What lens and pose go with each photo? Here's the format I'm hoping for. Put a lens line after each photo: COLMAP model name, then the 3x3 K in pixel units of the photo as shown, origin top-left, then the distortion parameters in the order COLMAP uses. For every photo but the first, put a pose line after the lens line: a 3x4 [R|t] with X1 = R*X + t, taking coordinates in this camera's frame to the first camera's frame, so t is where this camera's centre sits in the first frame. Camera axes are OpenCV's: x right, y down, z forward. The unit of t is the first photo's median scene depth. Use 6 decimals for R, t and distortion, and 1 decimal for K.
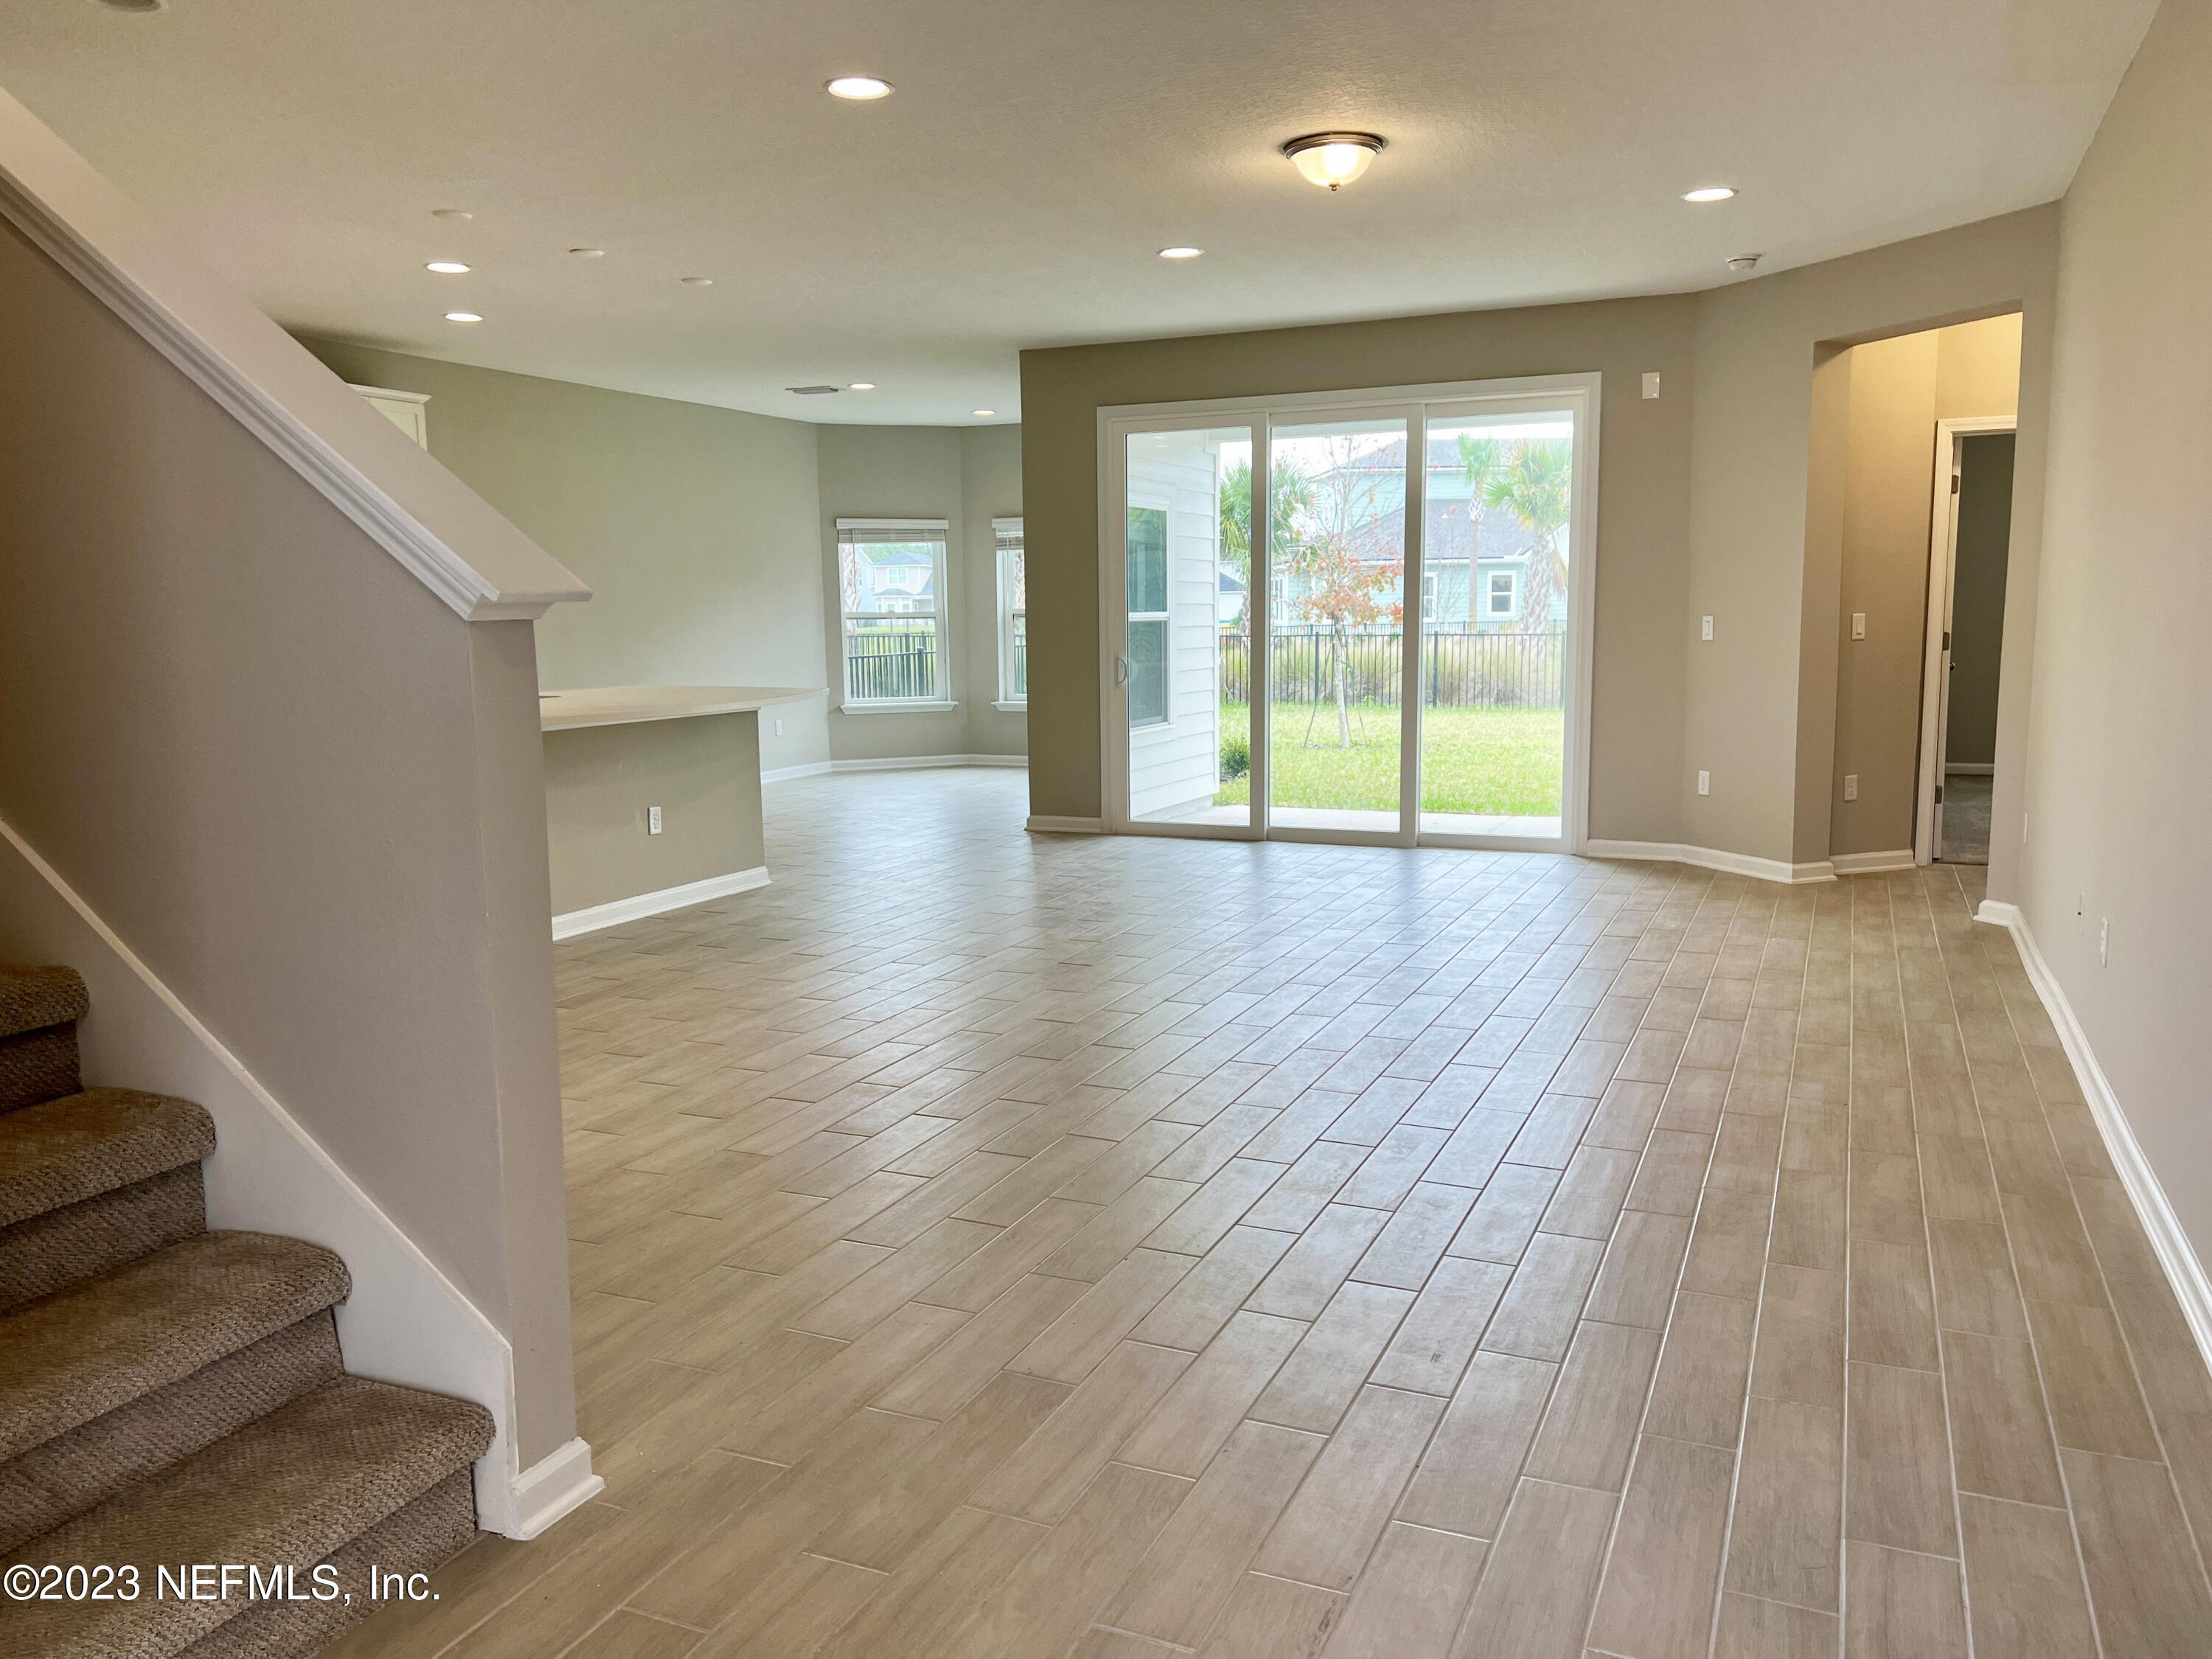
lens RADIAL K [[1673.1, 0, 1106.0], [0, 1673.1, 829.5], [0, 0, 1]] dist [0.039733, -0.055119]
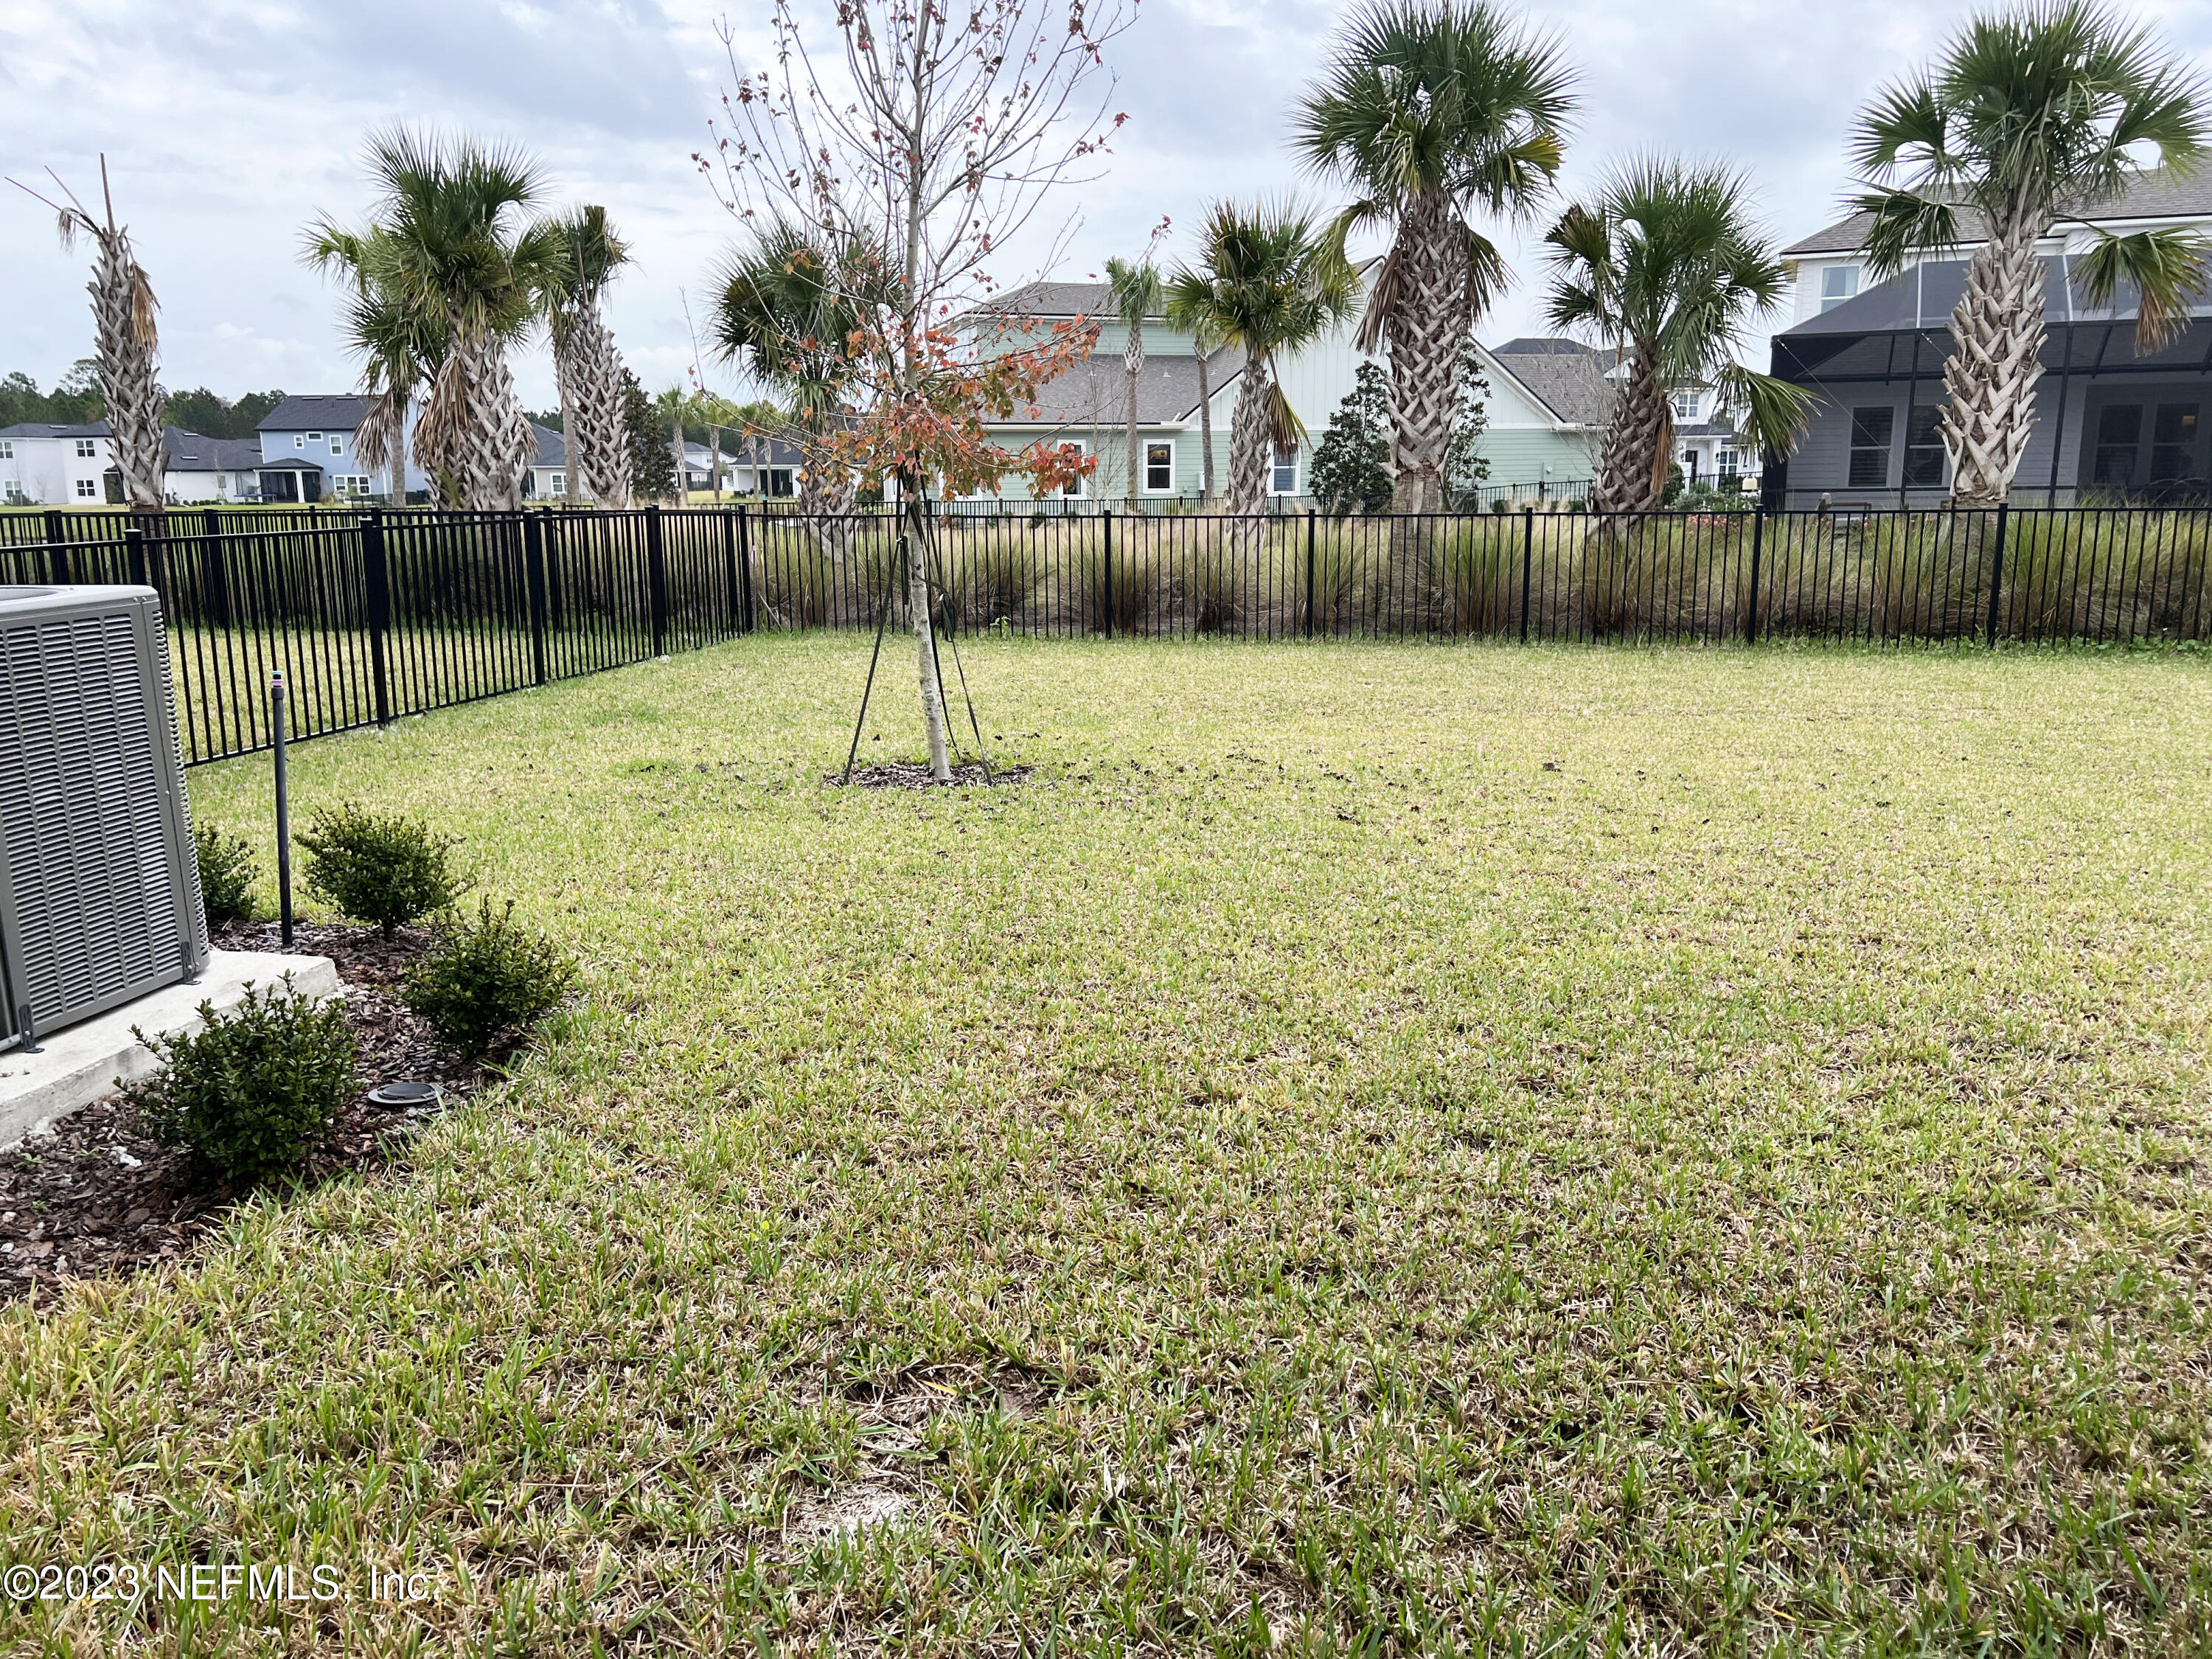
lens RADIAL K [[1673.1, 0, 1106.0], [0, 1673.1, 829.5], [0, 0, 1]] dist [0.039733, -0.055119]
pose [[0.977929, -0.046802, 0.203630, 0.061828], [0.032742, 0.996876, 0.071875, -0.042554], [-0.206357, -0.063621, 0.976406, 0.364839]]
